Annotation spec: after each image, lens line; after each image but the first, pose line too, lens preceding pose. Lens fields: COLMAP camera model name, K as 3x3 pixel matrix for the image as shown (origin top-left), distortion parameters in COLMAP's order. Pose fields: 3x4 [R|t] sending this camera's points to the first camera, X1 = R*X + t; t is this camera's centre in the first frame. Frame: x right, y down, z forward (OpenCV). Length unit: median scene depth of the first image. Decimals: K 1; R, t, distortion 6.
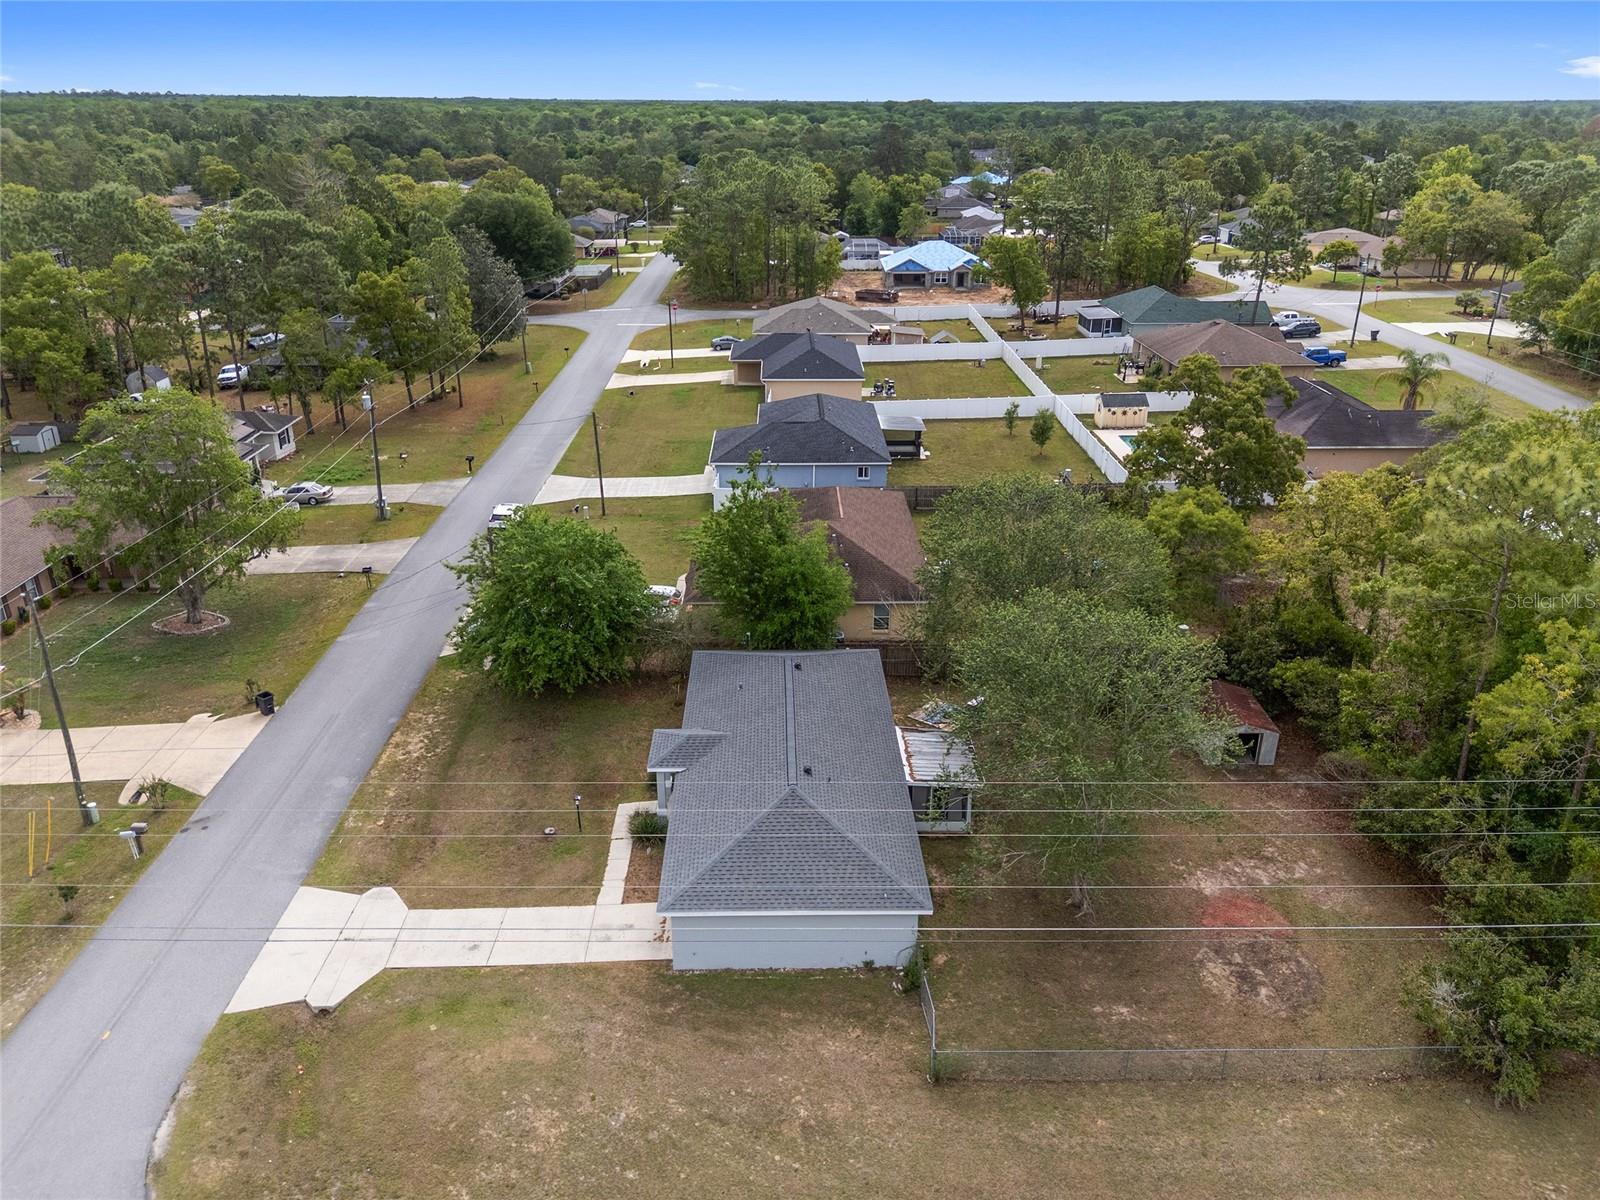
lens RADIAL K [[1172.5, 0, 800.0], [0, 1172.5, 600.0], [0, 0, 1]] dist [0.089029, -0.094055]
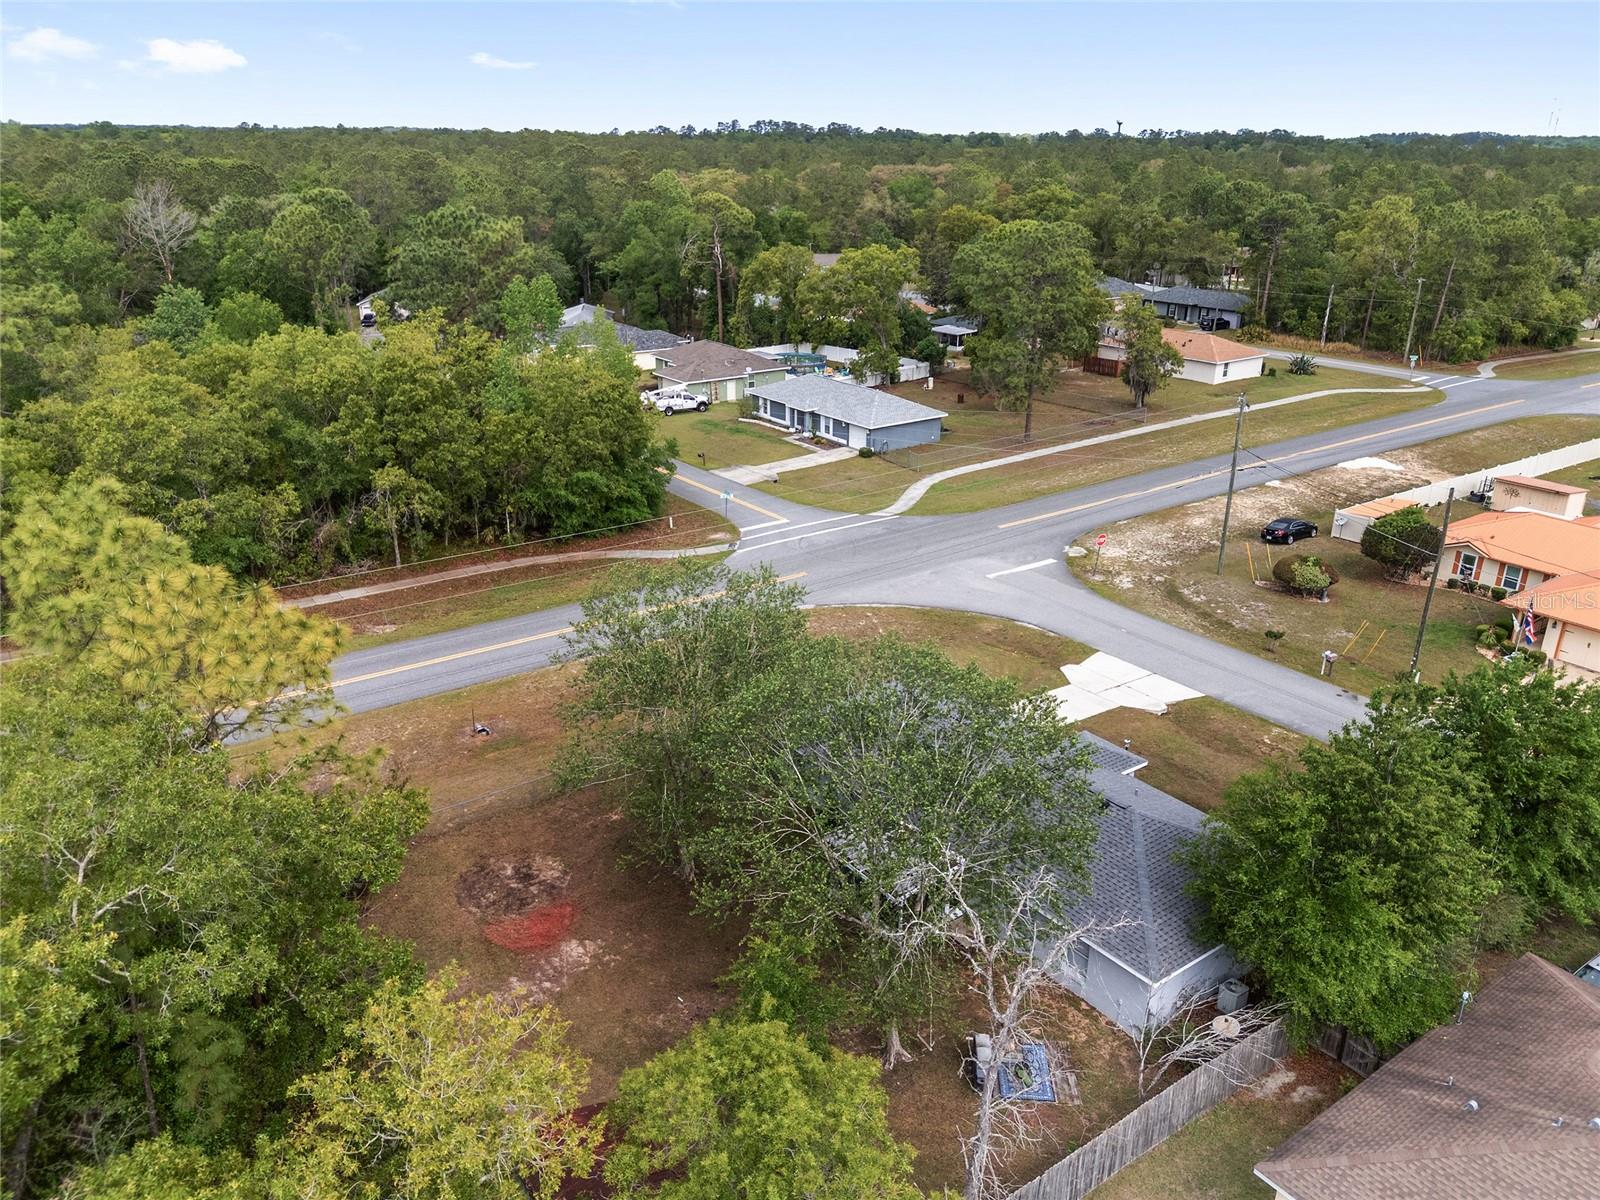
lens RADIAL K [[1175.3, 0, 800.0], [0, 1175.3, 600.0], [0, 0, 1]] dist [0.060183, -0.047020]
pose [[-0.817501, 0.197985, -0.540828, 0.715429], [-0.234591, 0.743151, 0.626653, -0.622342], [0.525984, 0.639163, -0.561081, 1.602882]]
